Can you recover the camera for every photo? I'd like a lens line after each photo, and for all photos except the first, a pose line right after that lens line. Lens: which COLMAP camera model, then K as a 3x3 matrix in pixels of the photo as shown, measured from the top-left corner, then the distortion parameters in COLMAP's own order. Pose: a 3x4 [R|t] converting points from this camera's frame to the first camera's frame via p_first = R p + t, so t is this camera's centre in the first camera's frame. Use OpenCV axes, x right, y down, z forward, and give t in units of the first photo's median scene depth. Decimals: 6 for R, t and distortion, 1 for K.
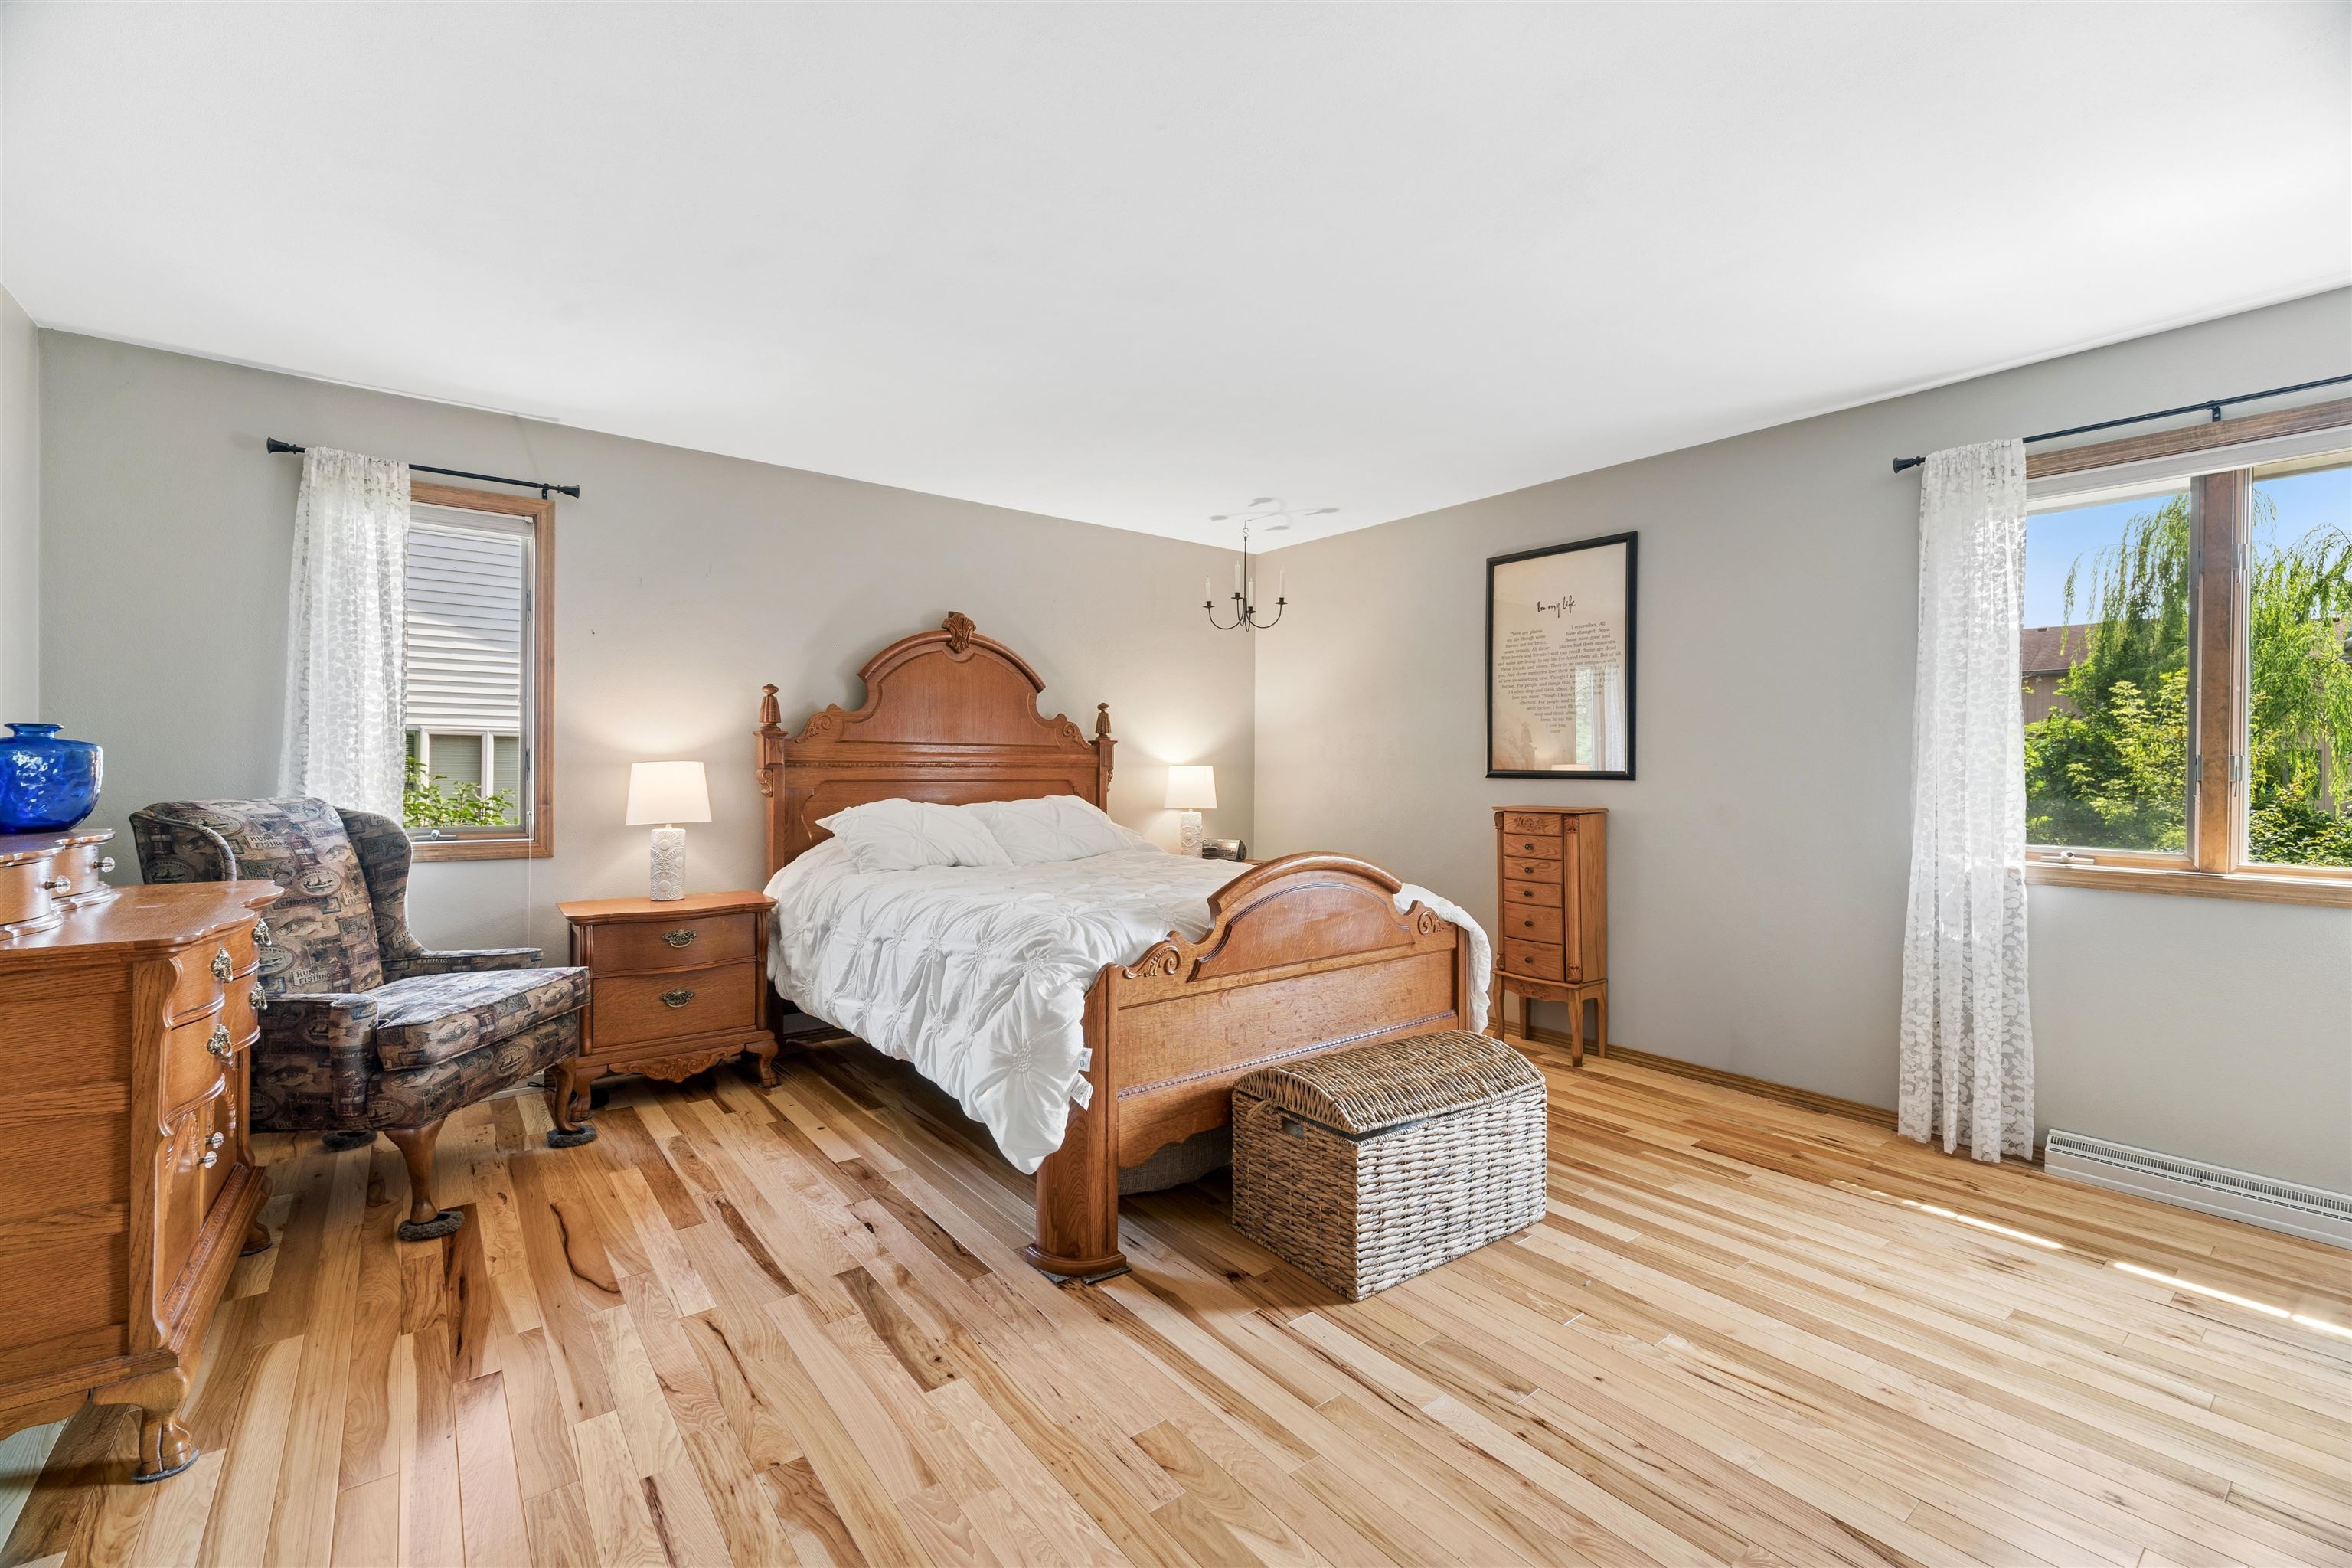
lens RADIAL K [[992.7, 0, 1174.9], [0, 992.7, 756.6], [0, 0, 1]] dist [0.001323, -0.000089]
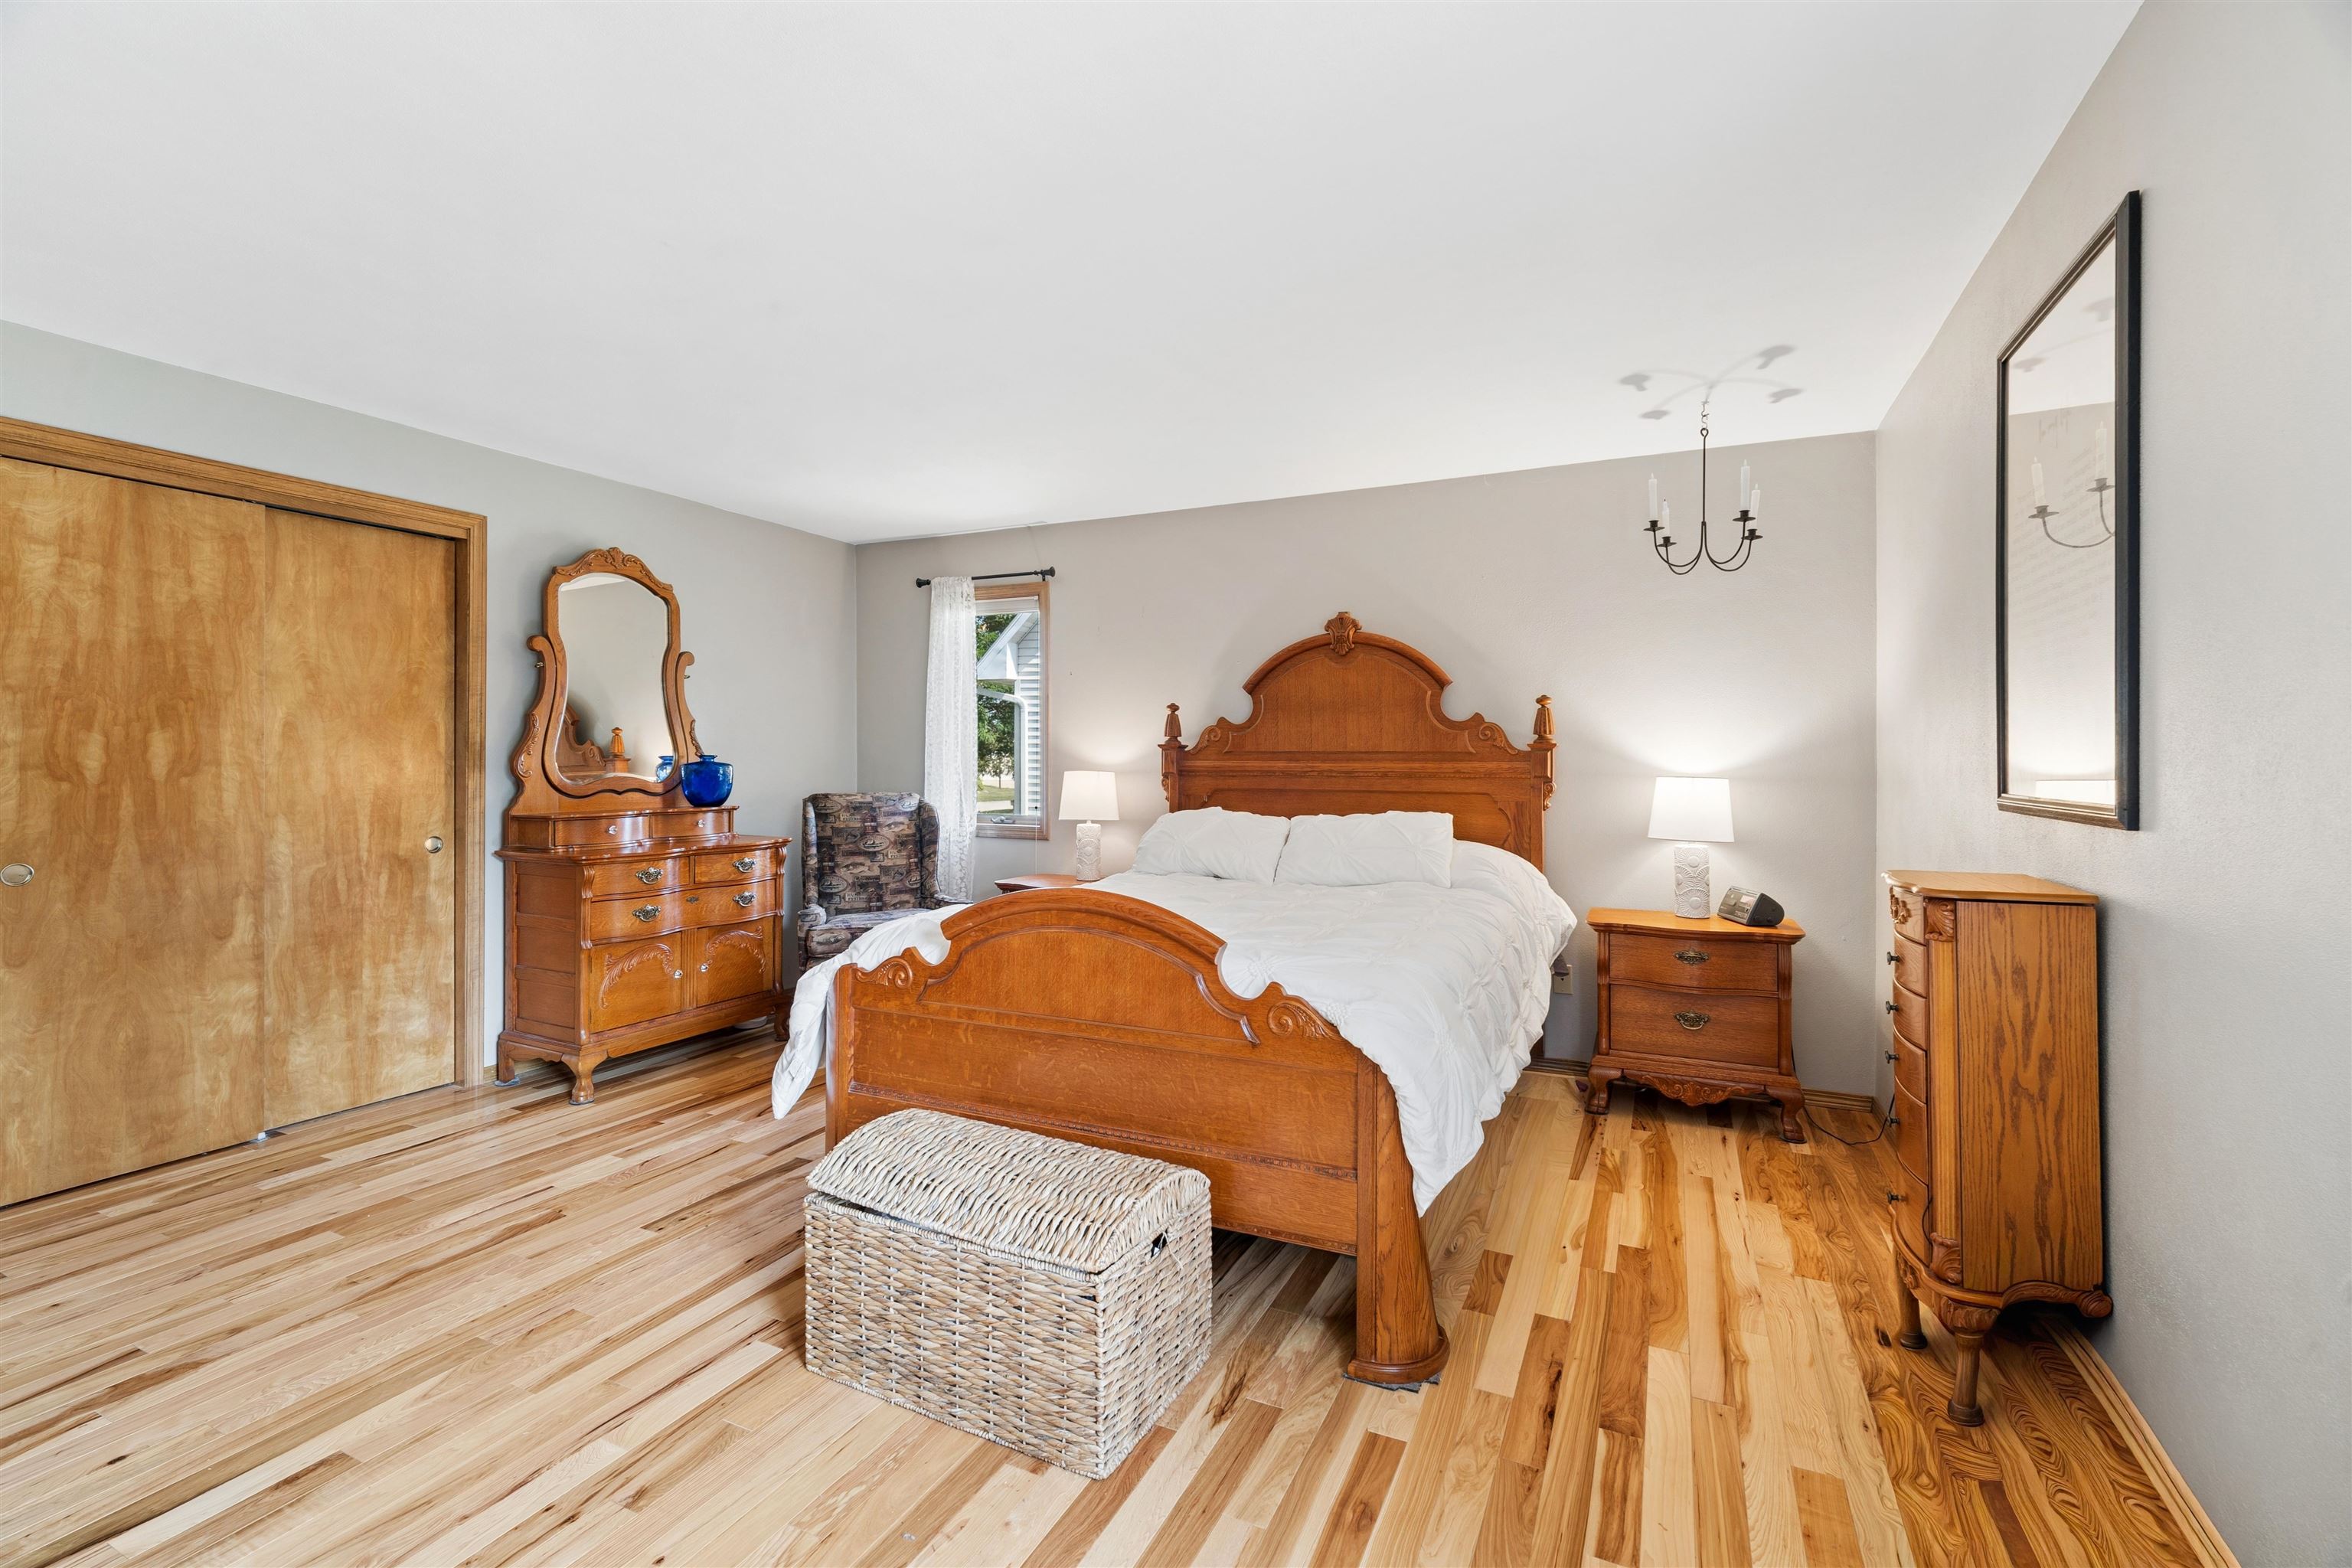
lens RADIAL K [[1030.1, 0, 1176.1], [0, 1030.1, 748.8], [0, 0, 1]] dist [0.018938, -0.000345]
pose [[0.444234, -0.015344, -0.895779, 0.774266], [0.006734, 0.999882, -0.013787, -0.004686], [0.895886, 0.000093, 0.444285, 0.565043]]
